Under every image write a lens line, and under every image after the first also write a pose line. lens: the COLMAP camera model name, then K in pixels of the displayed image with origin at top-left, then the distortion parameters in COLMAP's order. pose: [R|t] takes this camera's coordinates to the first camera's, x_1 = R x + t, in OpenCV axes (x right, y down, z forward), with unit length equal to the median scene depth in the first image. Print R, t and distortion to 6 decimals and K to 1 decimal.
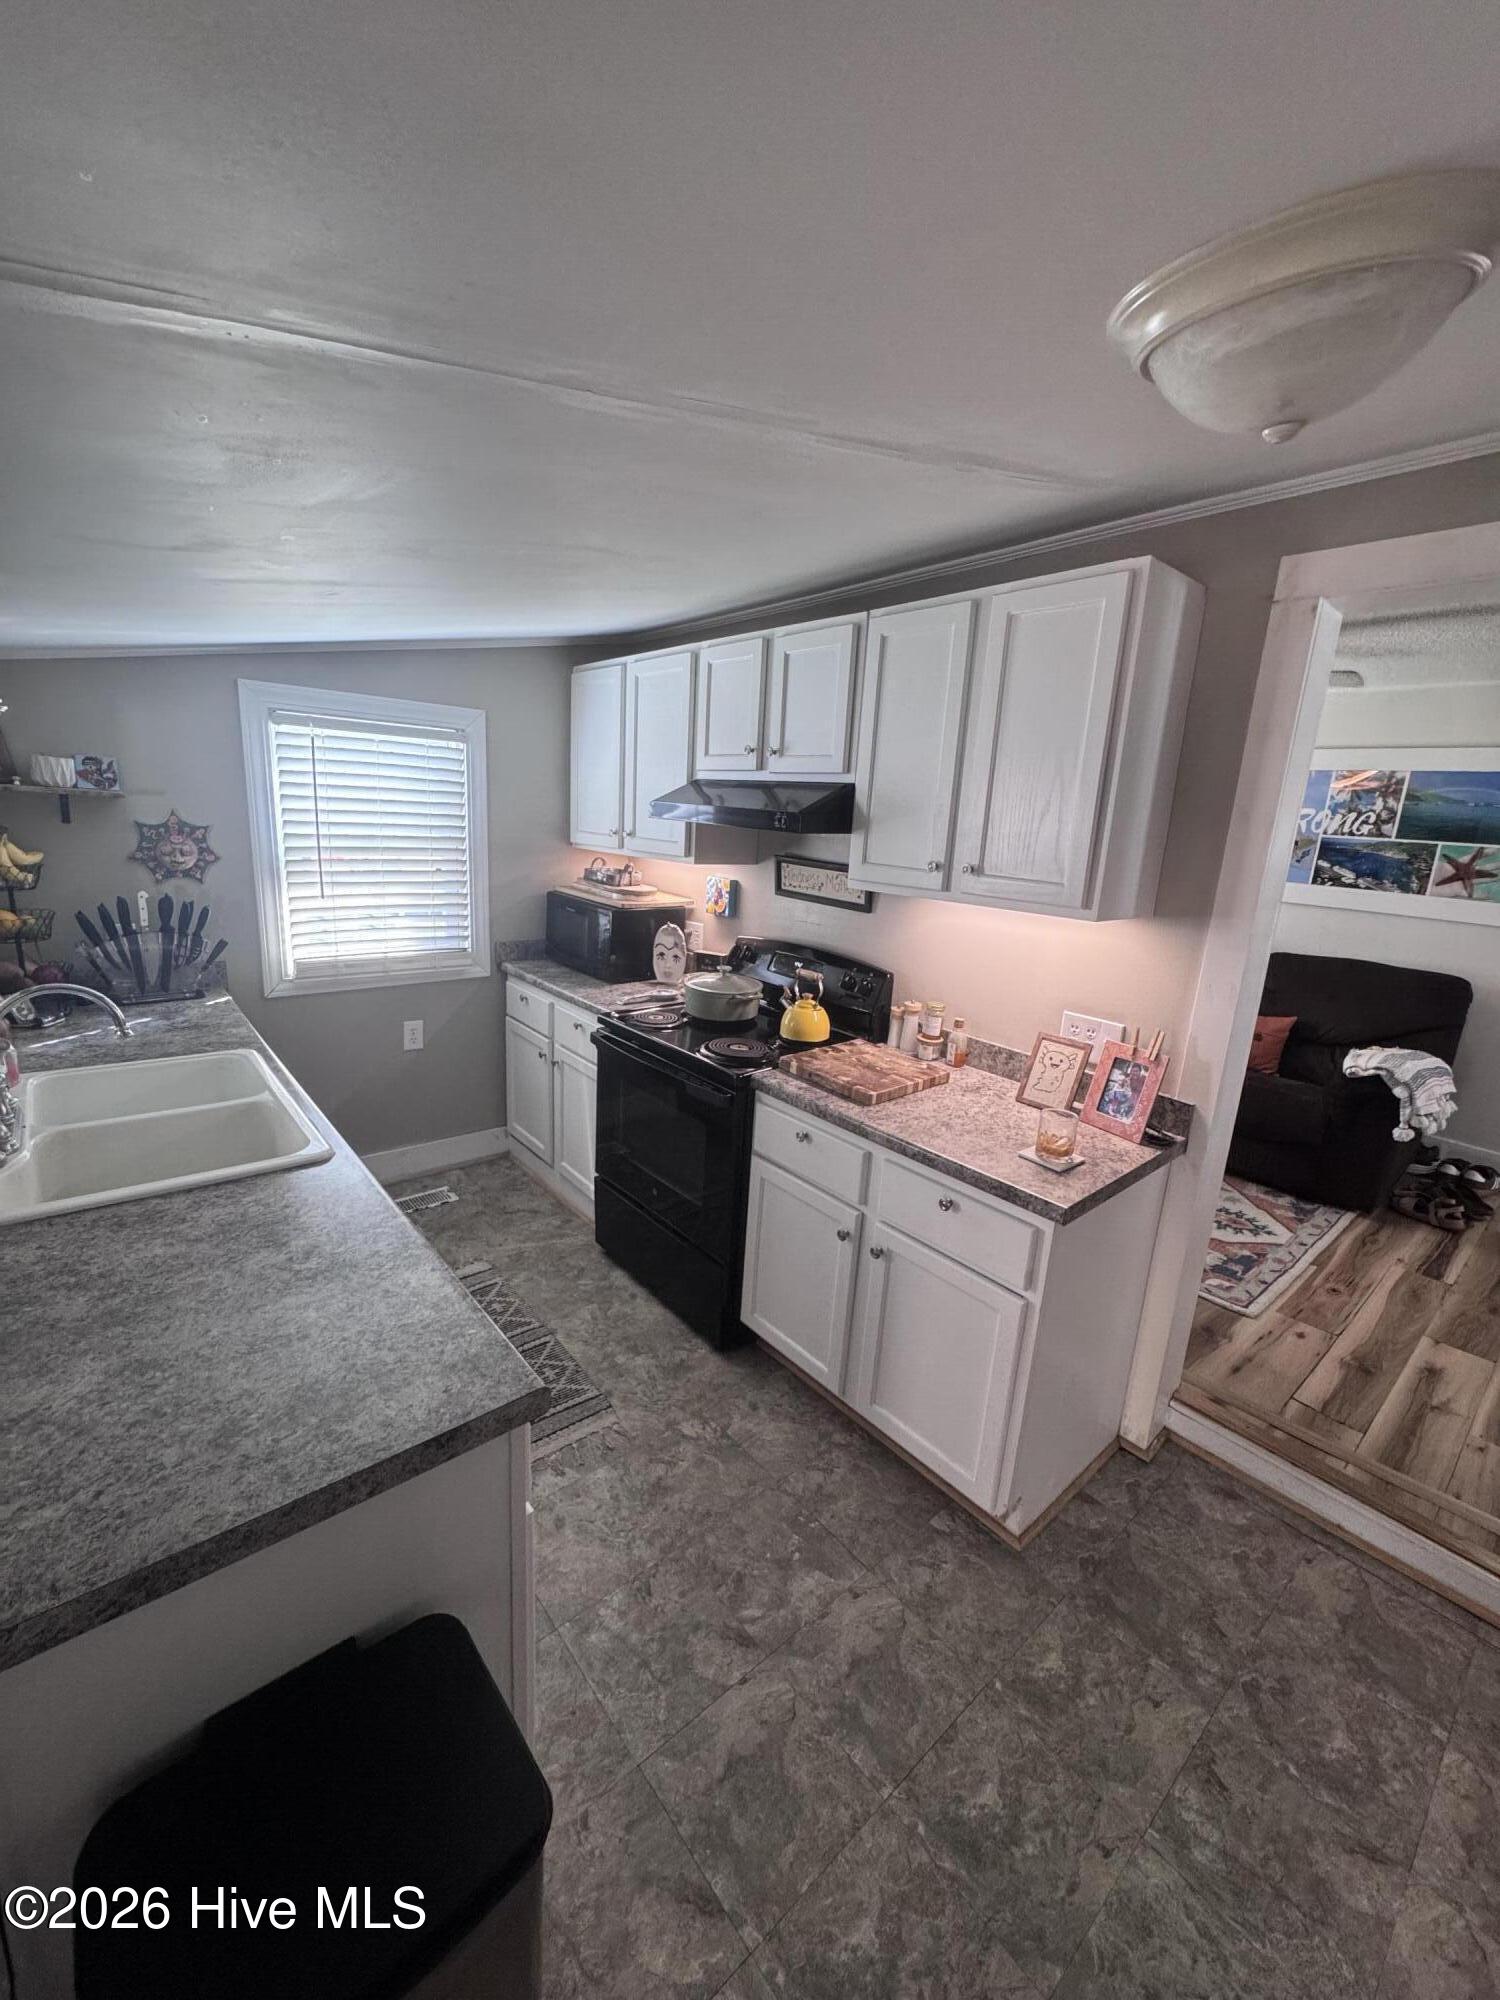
lens RADIAL K [[797.2, 0, 750.0], [0, 797.2, 1000.0], [0, 0, 1]] dist [-0.000866, -0.000029]
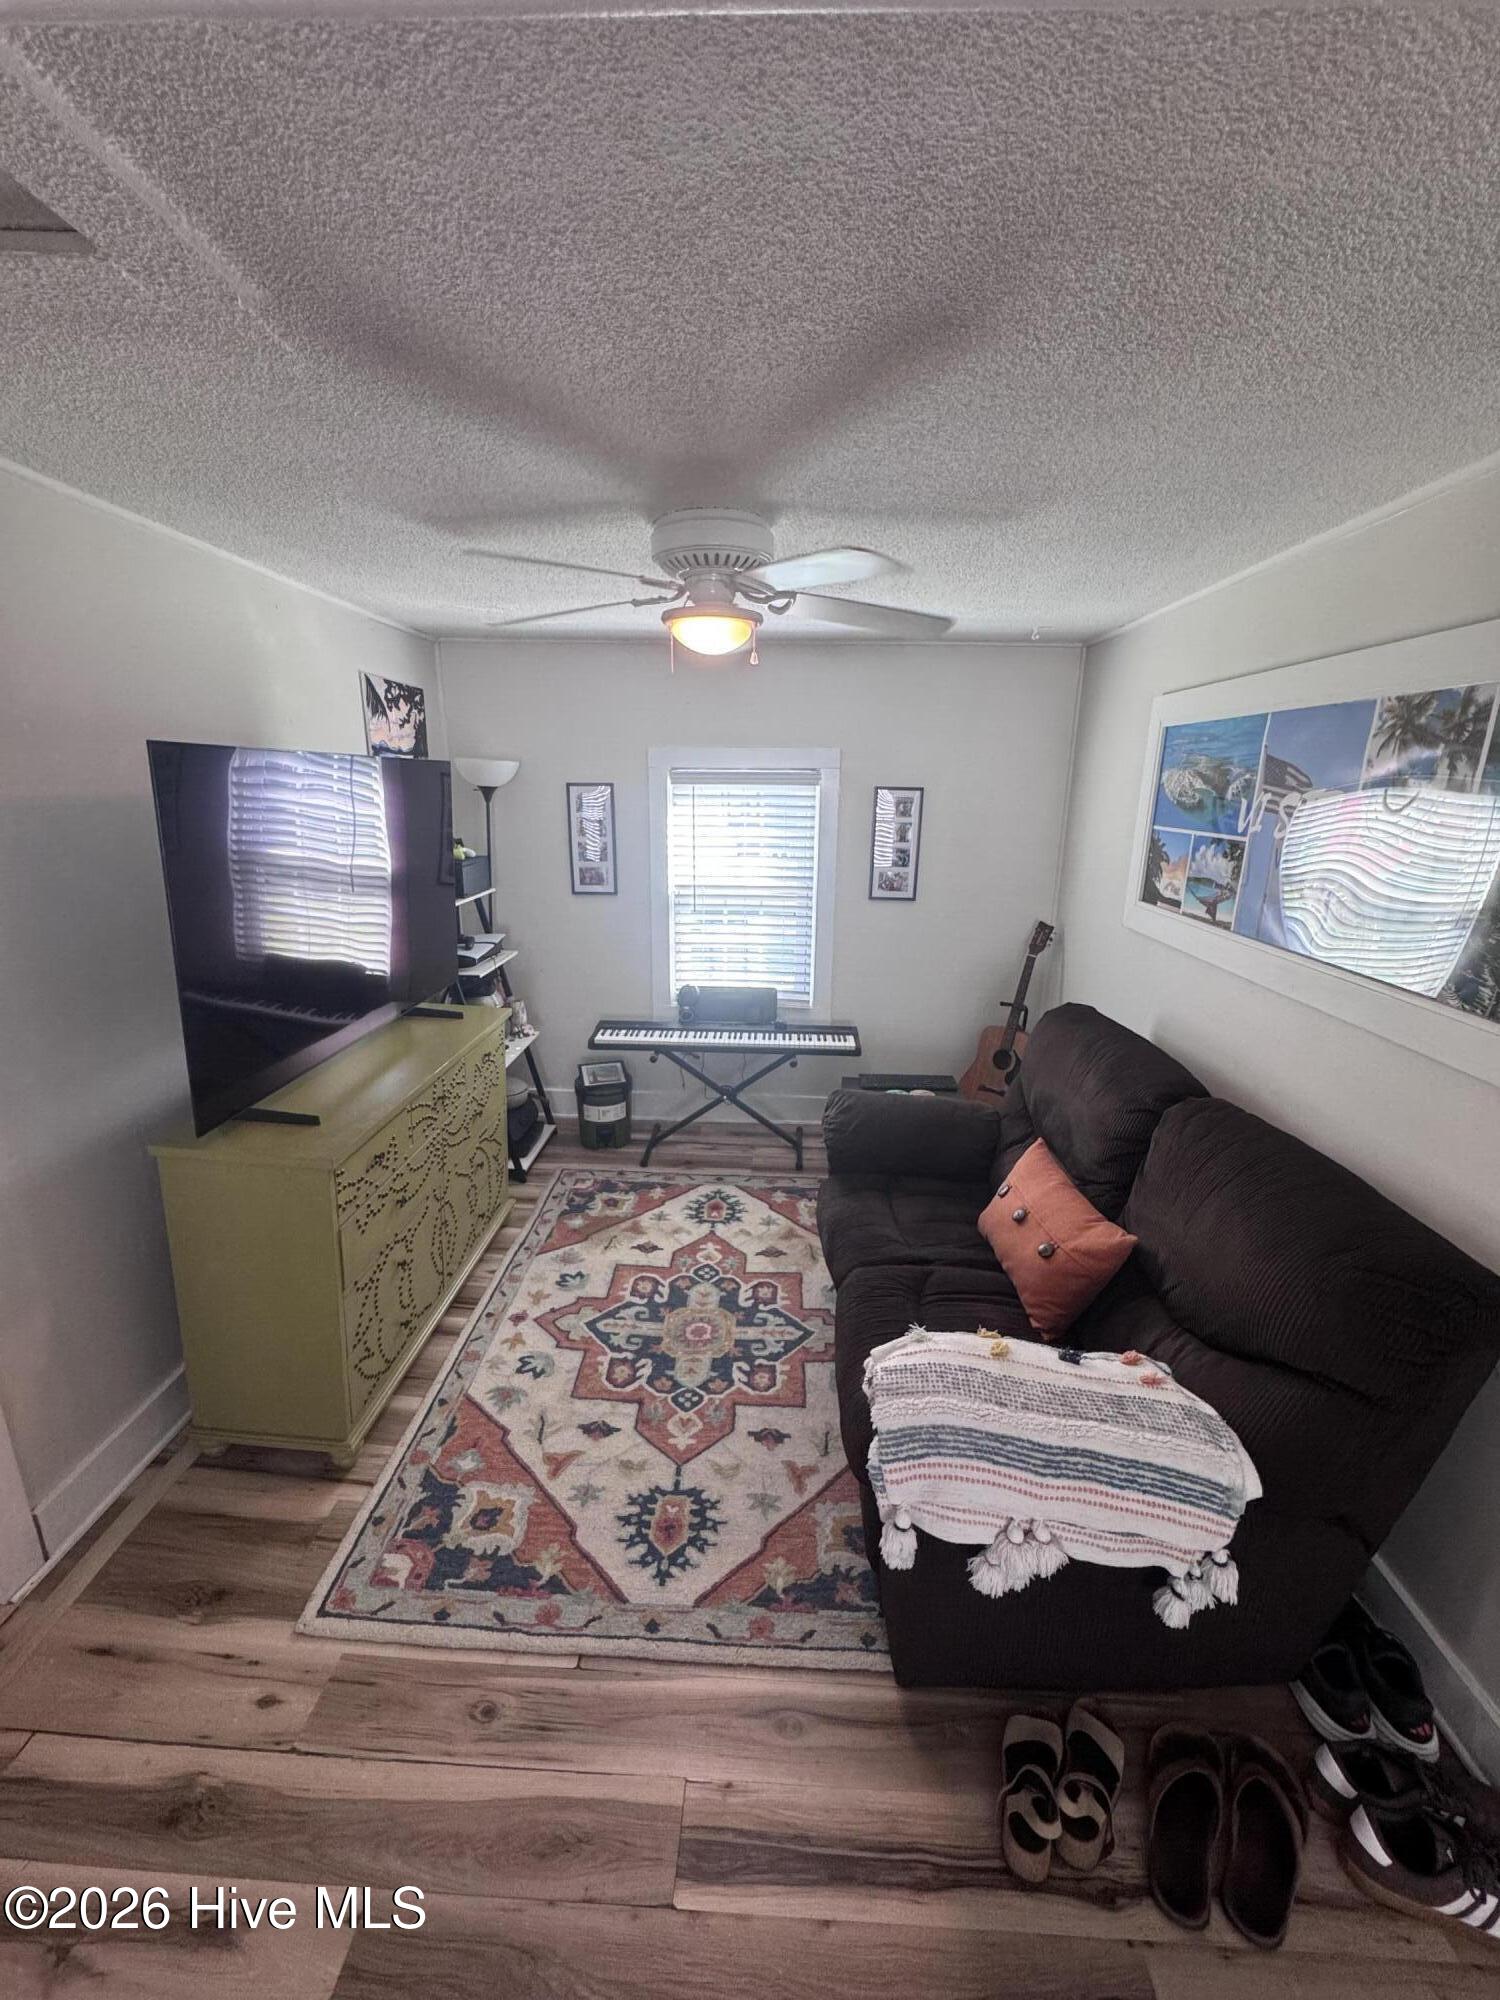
lens RADIAL K [[797.2, 0, 750.0], [0, 797.2, 1000.0], [0, 0, 1]] dist [-0.000866, -0.000029]
pose [[0.731739, 0.136720, -0.667732, 0.865143], [-0.133269, 0.989465, 0.056552, -0.122517], [0.668429, 0.047606, 0.742251, 0.522412]]
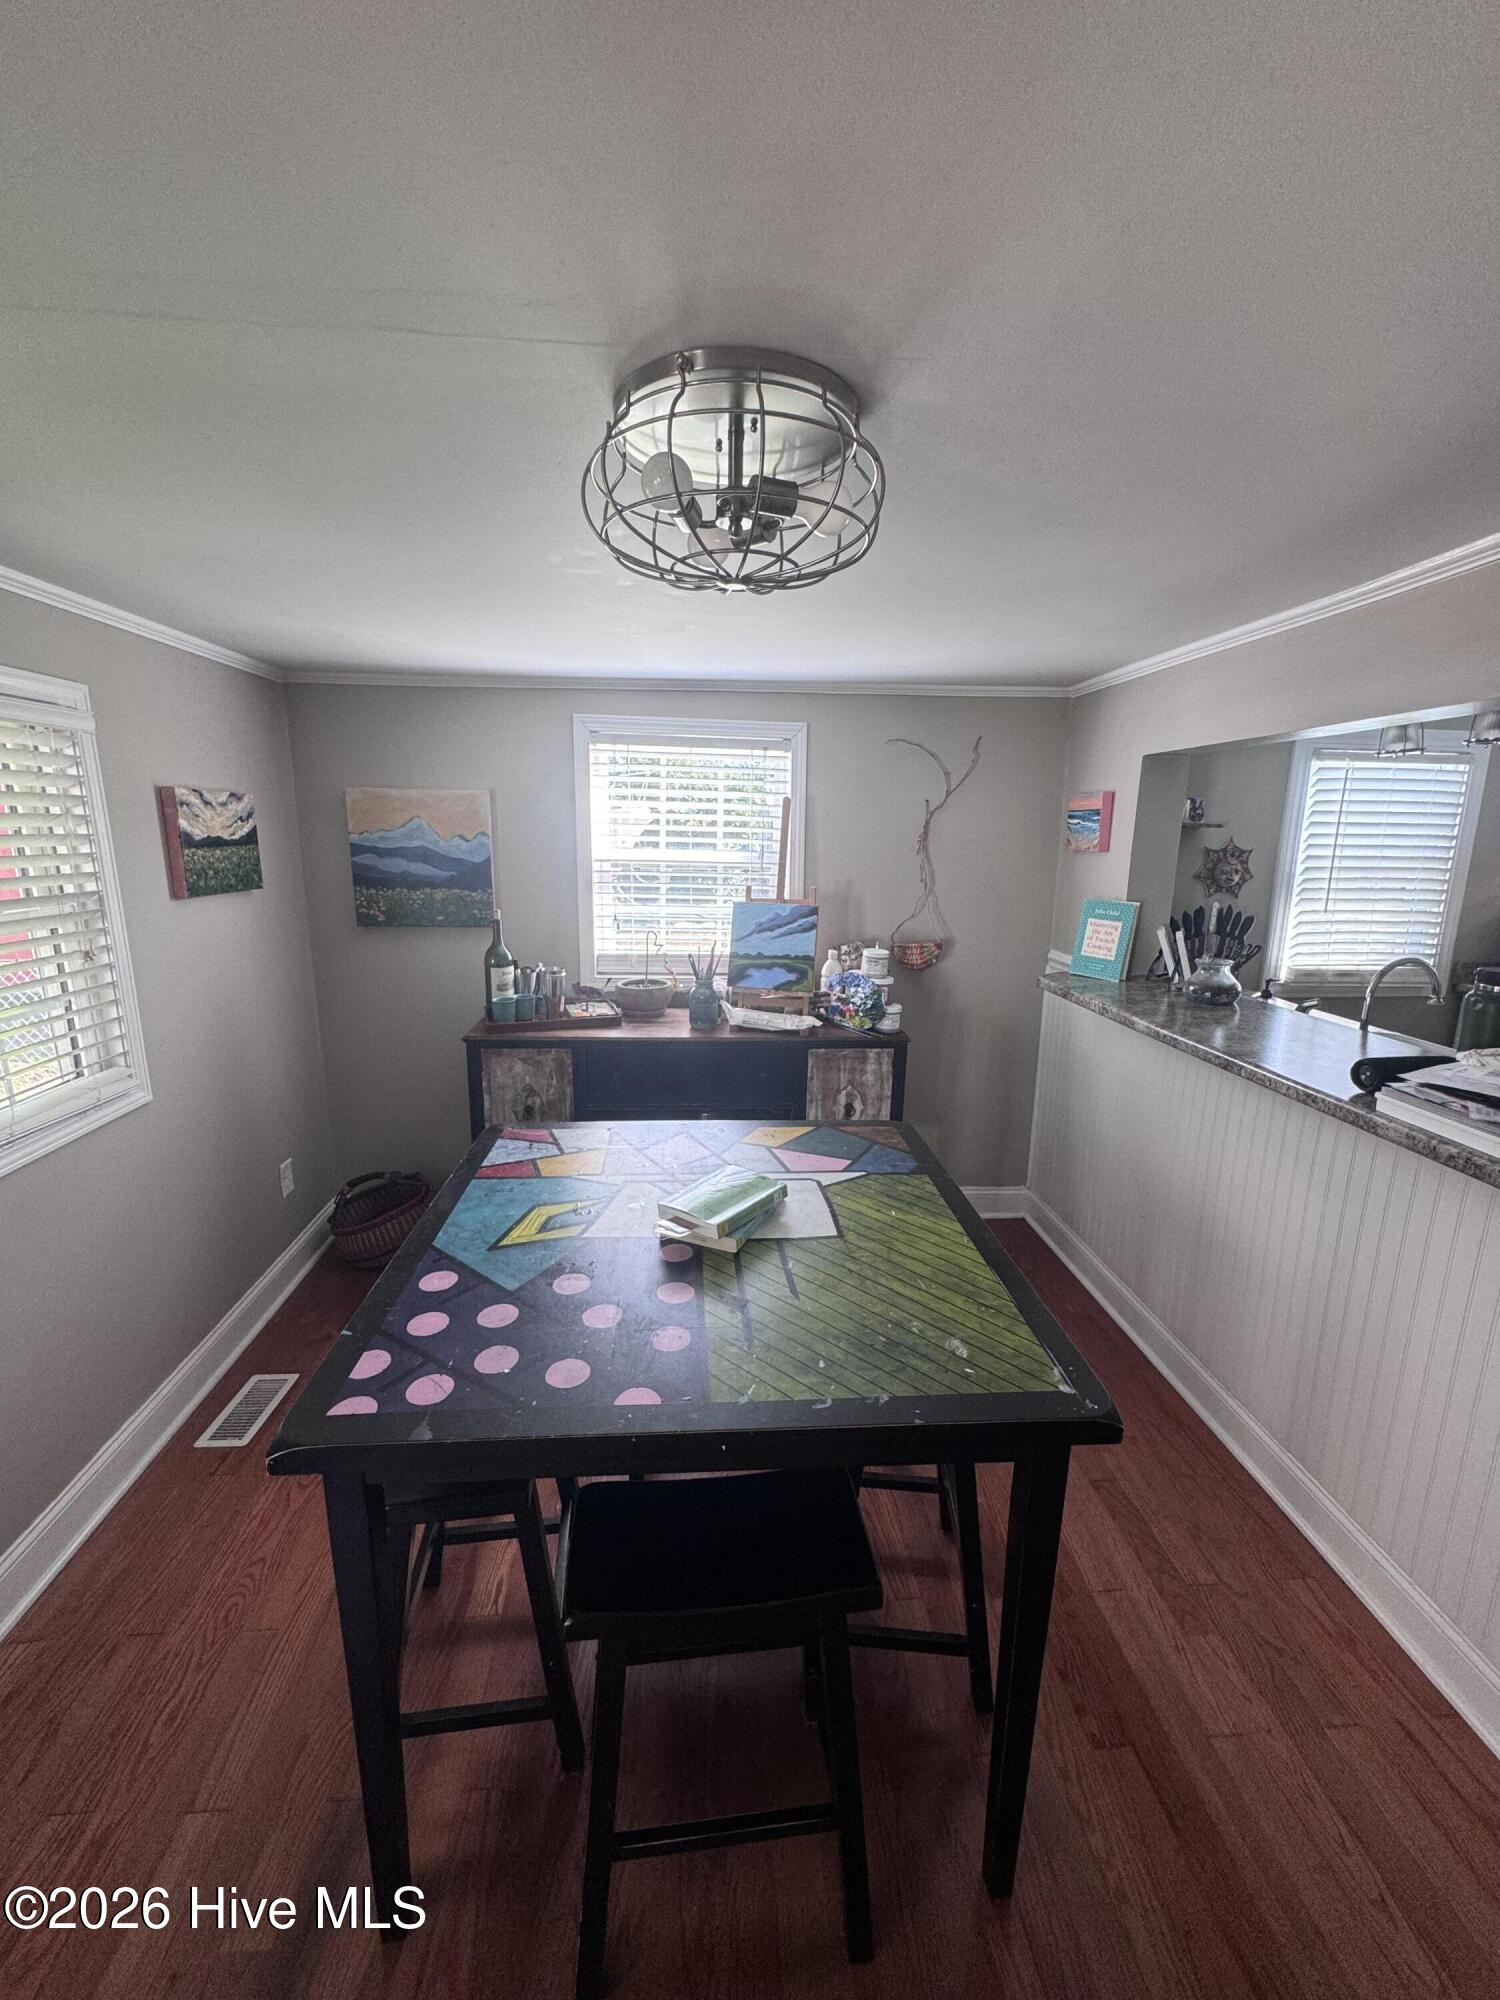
lens RADIAL K [[797.2, 0, 750.0], [0, 797.2, 1000.0], [0, 0, 1]] dist [-0.000866, -0.000029]
pose [[0.804330, 0.084484, -0.588146, -0.590270], [-0.107618, 0.994183, -0.004367, 0.098198], [0.584356, 0.066808, 0.808743, -0.421362]]
